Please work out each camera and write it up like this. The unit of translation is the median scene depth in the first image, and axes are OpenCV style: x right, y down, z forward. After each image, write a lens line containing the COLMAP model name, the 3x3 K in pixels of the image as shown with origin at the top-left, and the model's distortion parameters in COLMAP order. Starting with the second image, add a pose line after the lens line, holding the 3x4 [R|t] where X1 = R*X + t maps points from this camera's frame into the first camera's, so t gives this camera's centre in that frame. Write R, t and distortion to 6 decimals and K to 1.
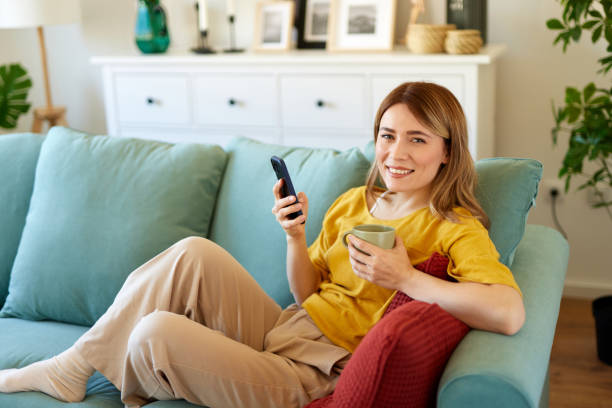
lens RADIAL K [[864.5, 0, 303.9], [0, 864.5, 205.8], [0, 0, 1]] dist [0.008306, 0.000000]
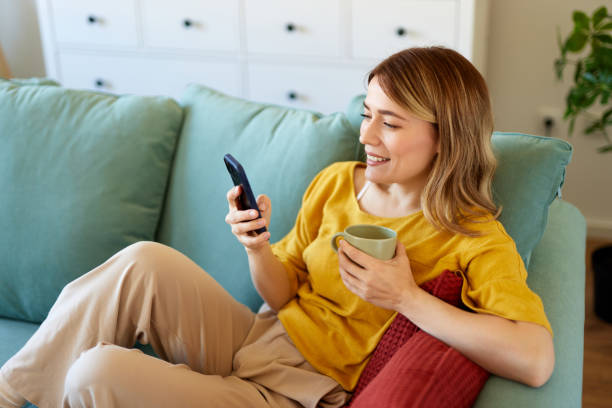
lens RADIAL K [[864.5, 0, 303.6], [0, 864.5, 203.4], [0, 0, 1]] dist [0.008306, 0.000000]
pose [[0.998853, -0.007165, 0.047350, -0.013579], [0.000222, 0.989428, 0.145026, -0.094498], [-0.047888, -0.144849, 0.988294, 0.164430]]
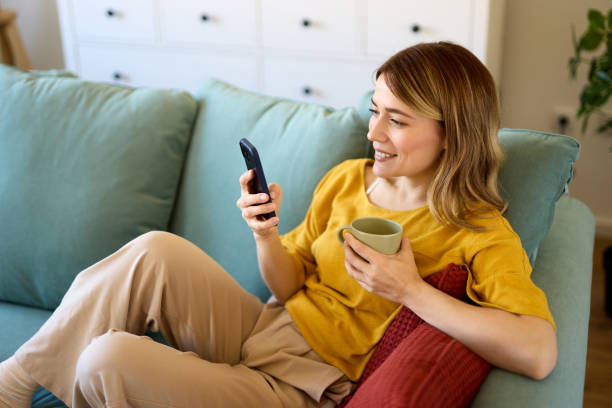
lens RADIAL K [[864.5, 0, 304.9], [0, 864.5, 203.5], [0, 0, 1]] dist [0.008306, 0.000000]
pose [[0.999594, 0.007404, 0.027515, -0.006779], [-0.011450, 0.988633, 0.149913, -0.093587], [-0.026092, -0.150167, 0.988316, 0.152970]]
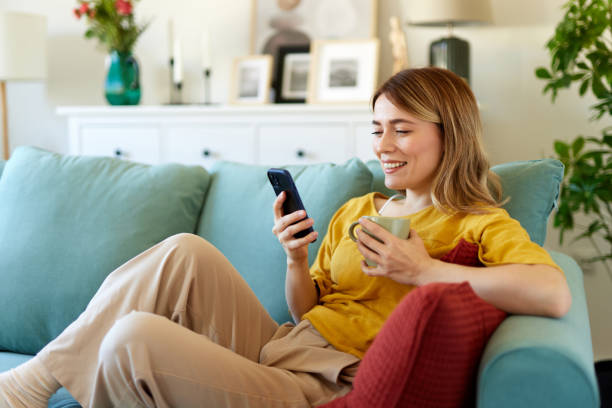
lens RADIAL K [[864.5, 0, 306.4], [0, 864.5, 203.9], [0, 0, 1]] dist [0.008306, 0.000000]
pose [[0.997634, 0.021629, 0.065260, -0.048364], [-0.010757, 0.986641, -0.162554, 0.123392], [-0.067904, 0.161467, 0.984539, 0.095396]]
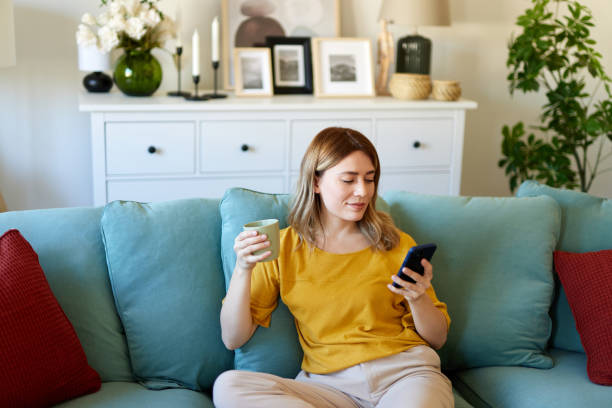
lens RADIAL K [[864.5, 0, 301.8], [0, 864.5, 207.1], [0, 0, 1]] dist [0.008306, 0.000000]
pose [[0.812967, -0.082369, 0.576455, -0.864567], [0.092912, 0.995611, 0.011229, -0.079708], [-0.574850, 0.044430, 0.817052, 0.199832]]
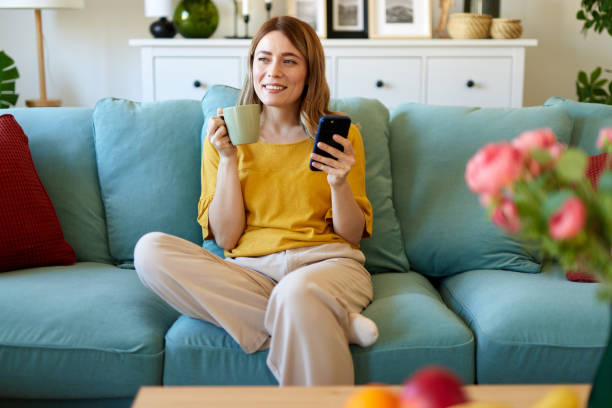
lens RADIAL K [[864.5, 0, 305.5], [0, 864.5, 214.4], [0, 0, 1]] dist [0.008306, 0.000000]
pose [[0.928267, -0.040272, 0.369727, -0.629461], [0.062571, 0.996861, -0.048516, 0.118170], [-0.366612, 0.068171, 0.927873, 0.079662]]
